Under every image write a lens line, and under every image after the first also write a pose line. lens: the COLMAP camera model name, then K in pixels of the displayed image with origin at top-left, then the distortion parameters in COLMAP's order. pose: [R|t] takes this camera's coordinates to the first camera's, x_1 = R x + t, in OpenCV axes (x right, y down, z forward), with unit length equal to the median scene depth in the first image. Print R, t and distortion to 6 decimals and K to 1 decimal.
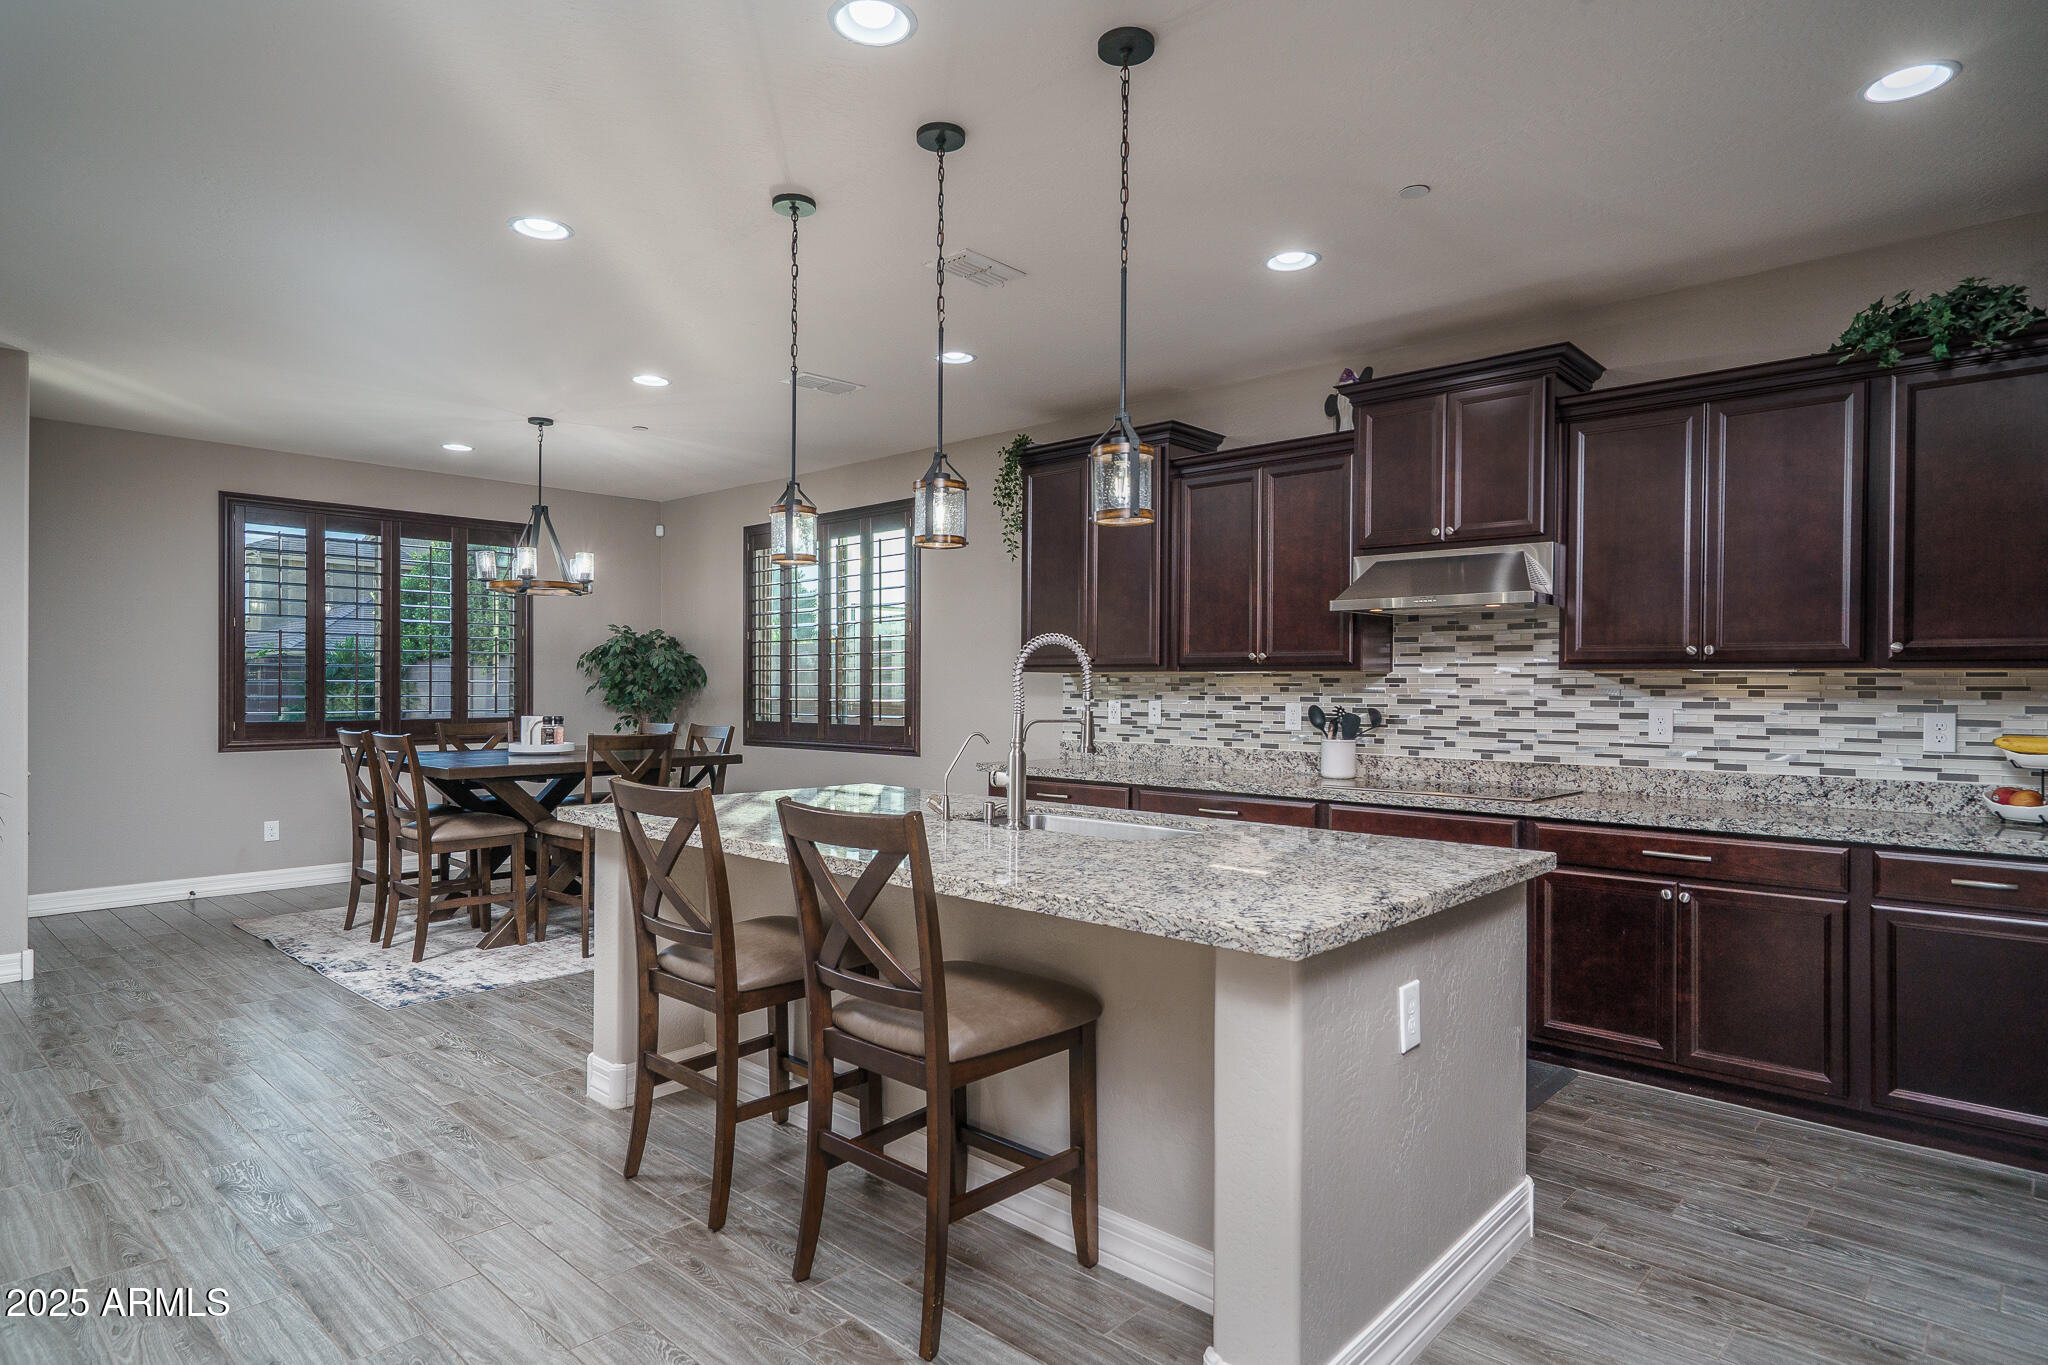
lens RADIAL K [[1121.4, 0, 1022.5], [0, 1121.4, 687.0], [0, 0, 1]] dist [0.008687, 0.001001]
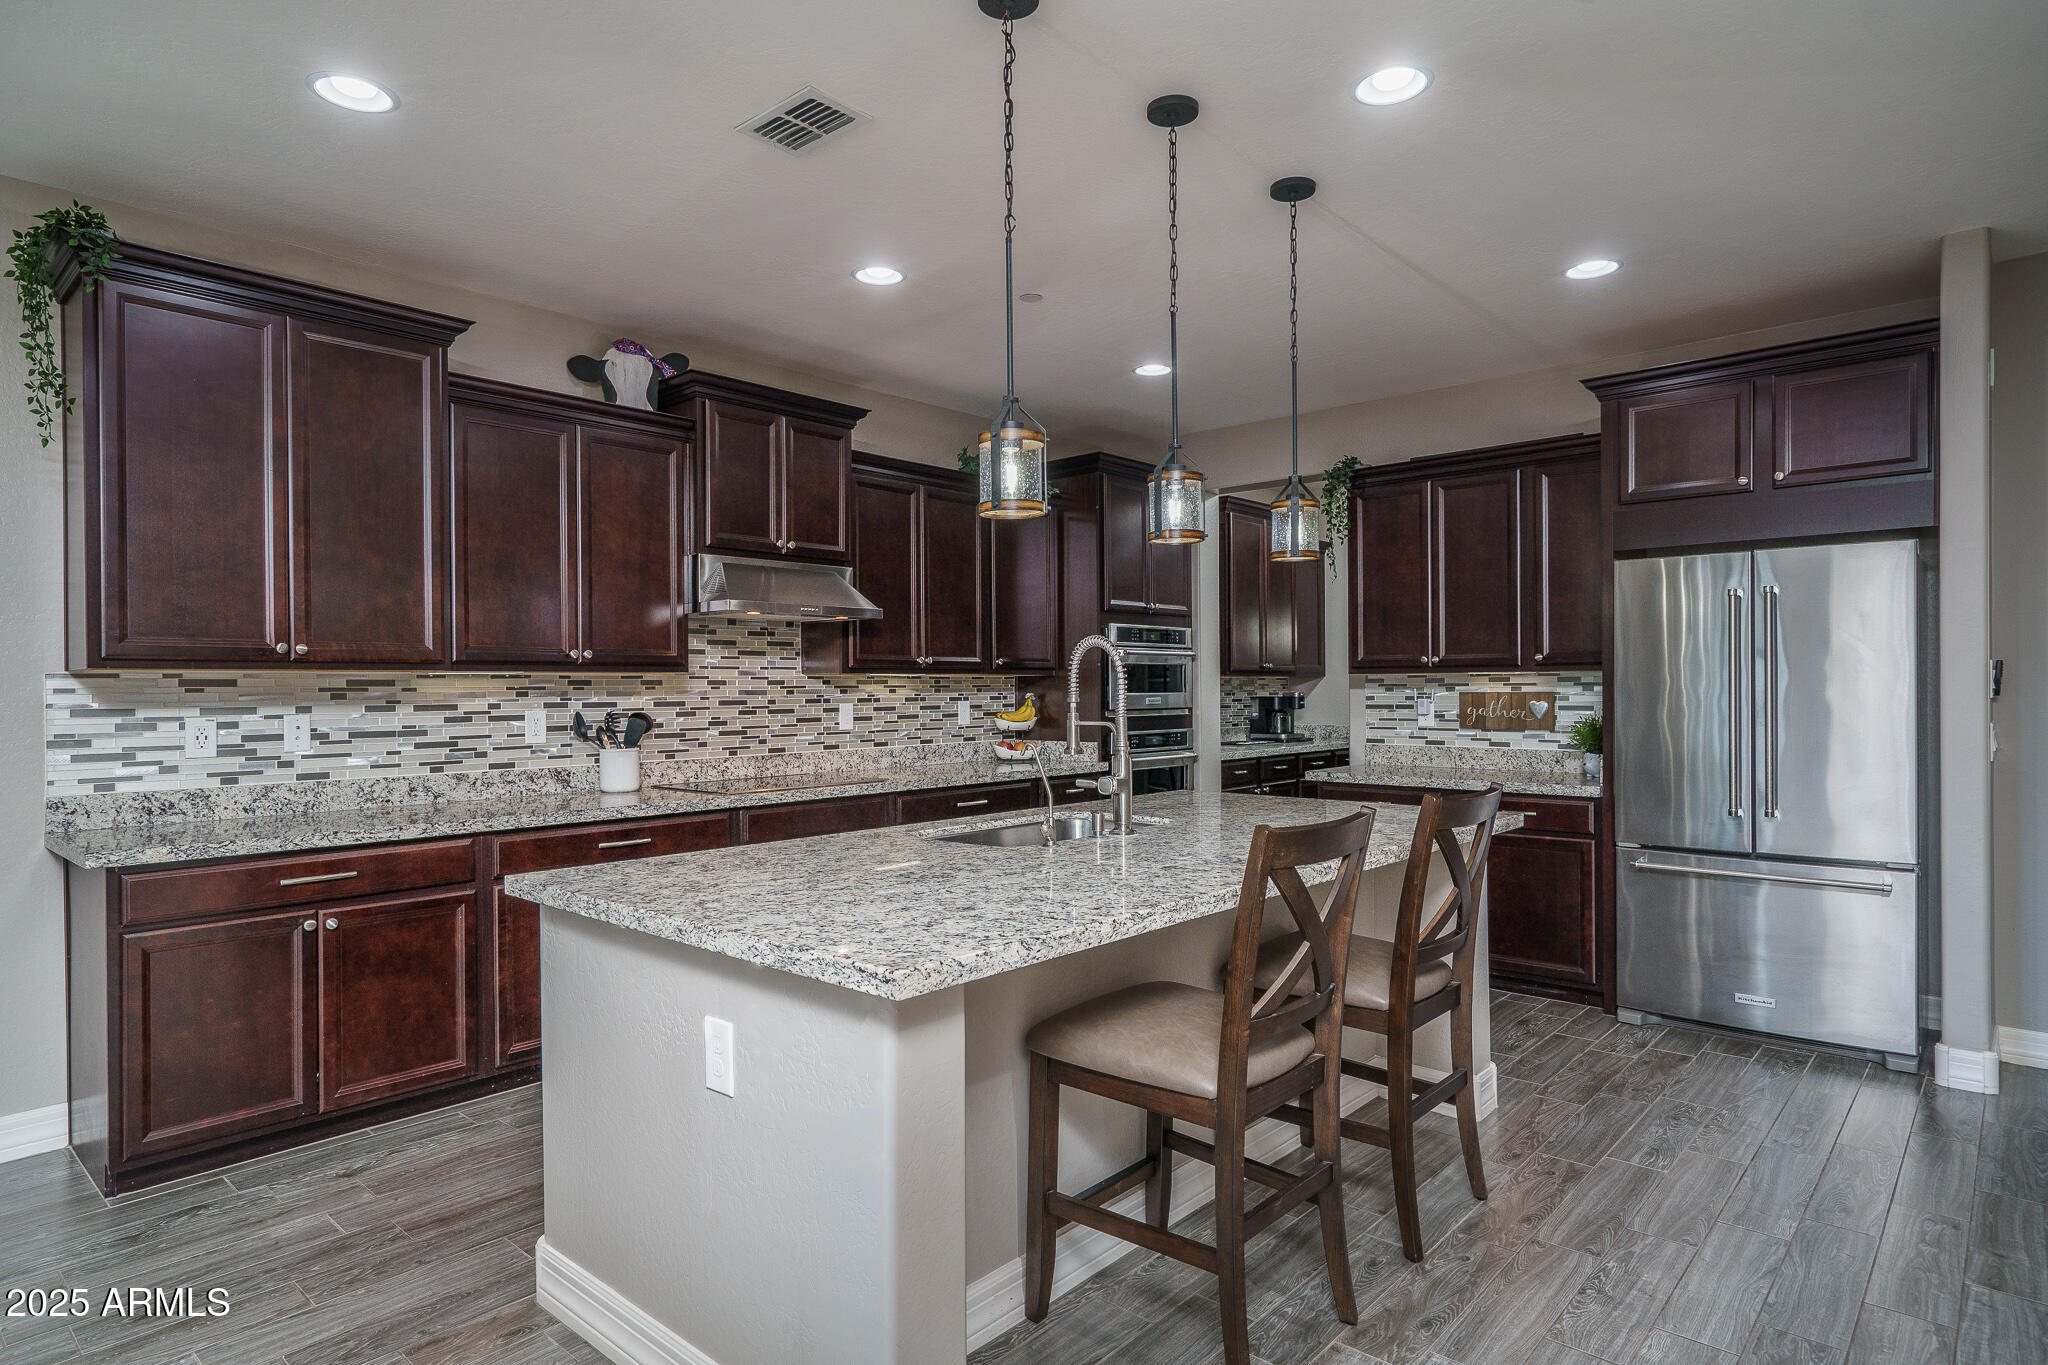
lens RADIAL K [[1121.4, 0, 1023.1], [0, 1121.4, 681.1], [0, 0, 1]] dist [0.008687, 0.001001]
pose [[-0.013487, 0.000324, 0.999909, -0.583535], [0.008866, 0.999961, -0.000204, -0.003761], [-0.999870, 0.008862, -0.013489, 0.651352]]
